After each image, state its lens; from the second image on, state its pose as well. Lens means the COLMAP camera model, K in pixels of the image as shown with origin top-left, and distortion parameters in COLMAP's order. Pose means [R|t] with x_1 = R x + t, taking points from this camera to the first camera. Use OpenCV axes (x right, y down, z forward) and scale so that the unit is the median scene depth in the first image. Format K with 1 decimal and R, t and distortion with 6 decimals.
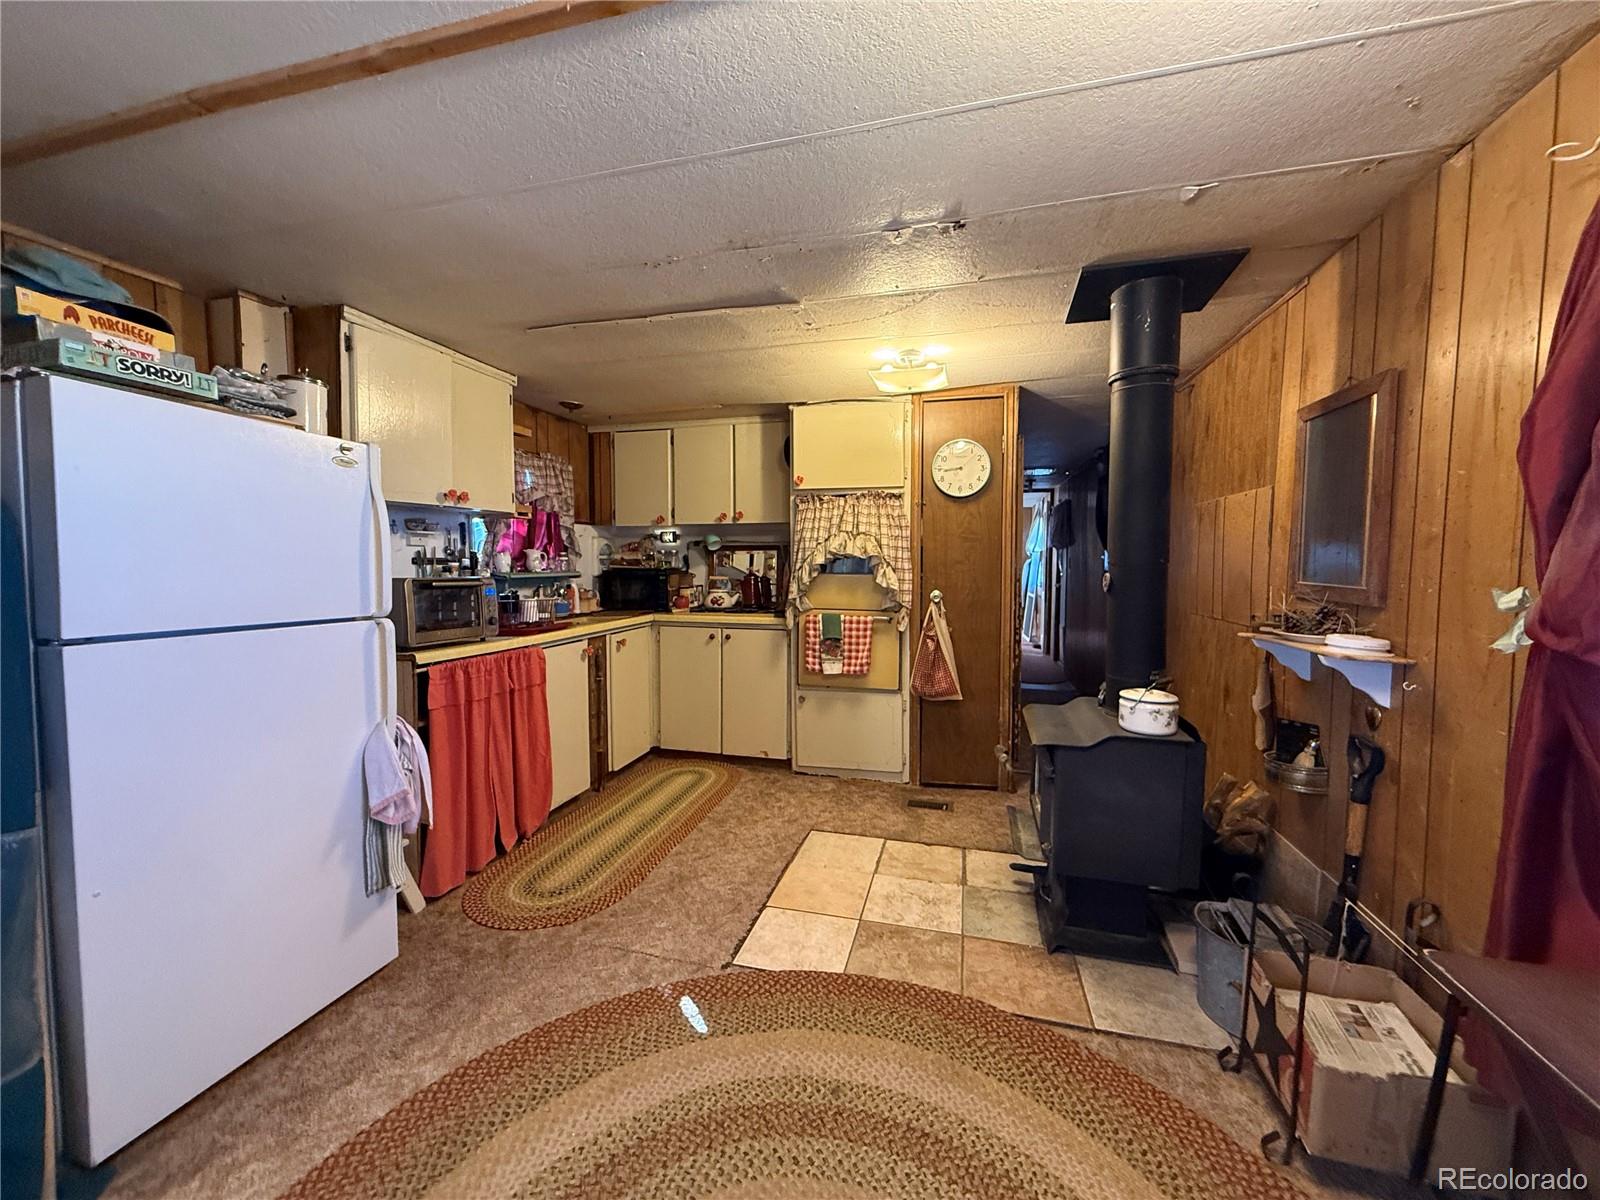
lens RADIAL K [[637.7, 0, 799.7], [0, 637.7, 597.3], [0, 0, 1]] dist [0.000483, -0.000154]
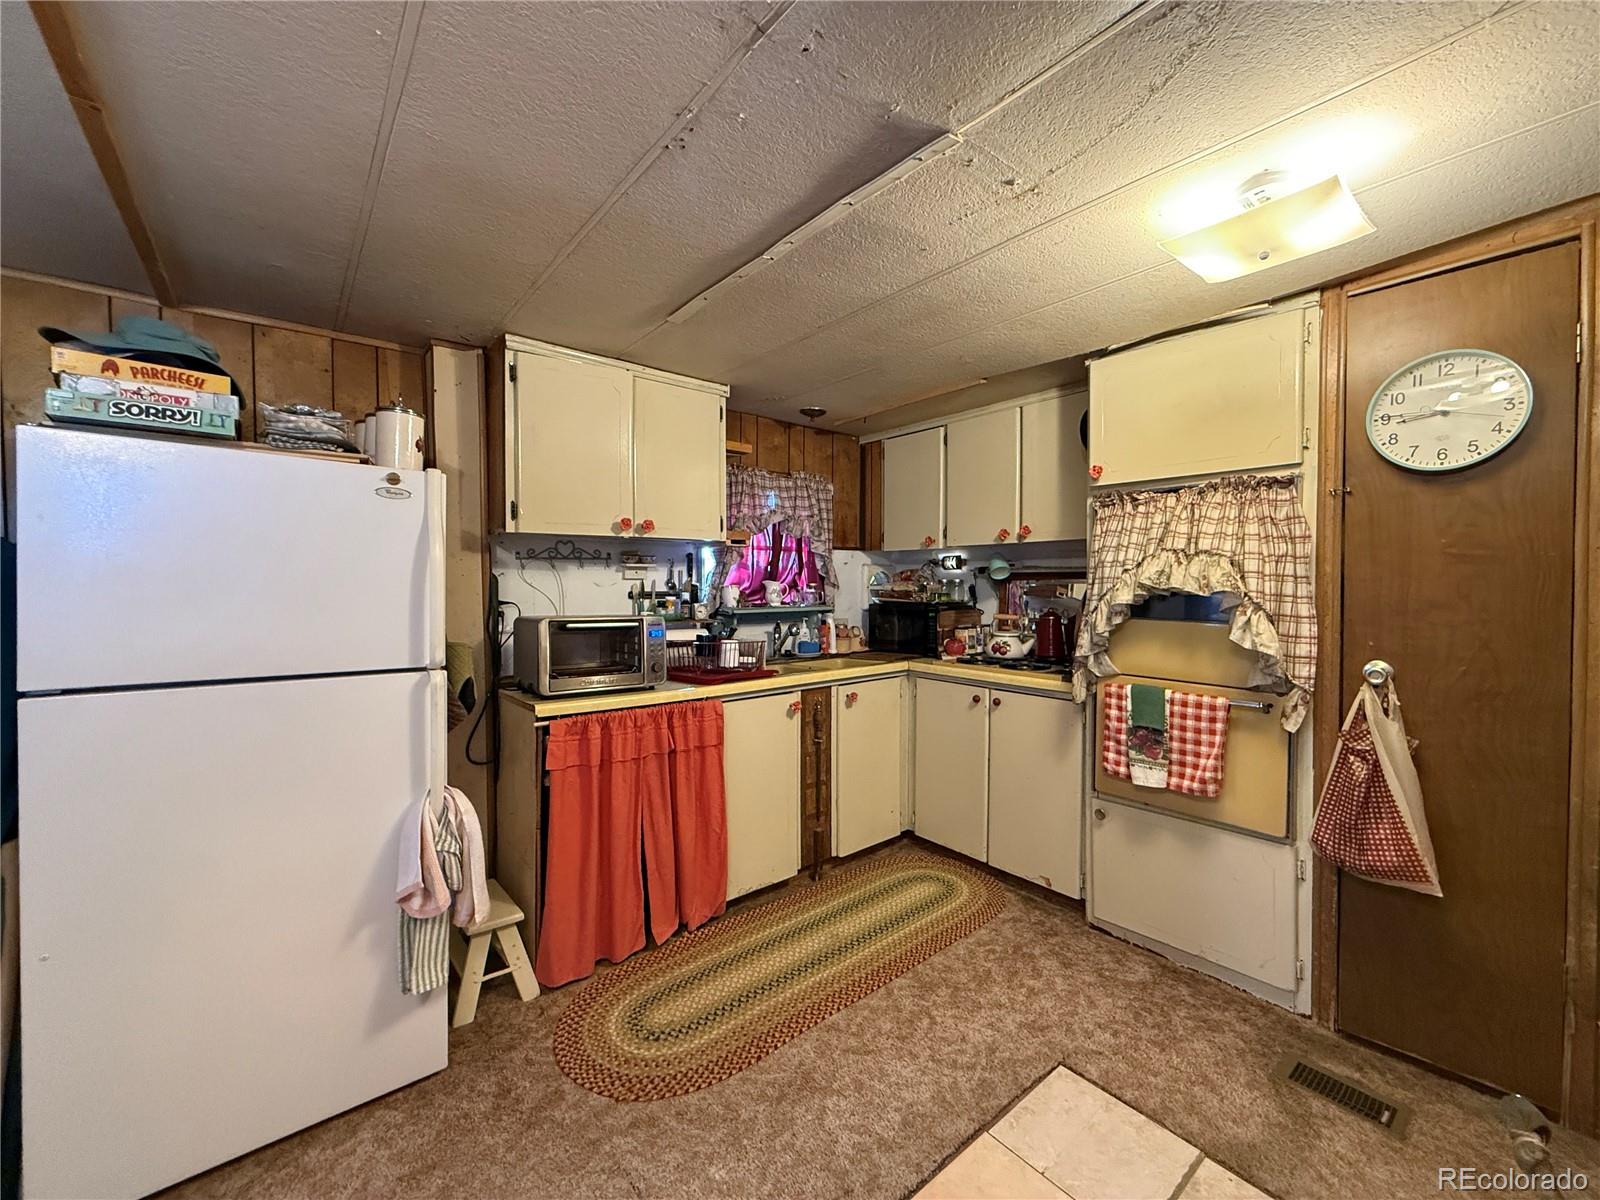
lens RADIAL K [[637.7, 0, 797.4], [0, 637.7, 598.7], [0, 0, 1]] dist [0.000483, -0.000154]
pose [[0.810577, 0.013835, -0.585469, 0.143121], [-0.032971, 0.999213, -0.022035, -0.035146], [0.584703, 0.037165, 0.810396, 0.334501]]
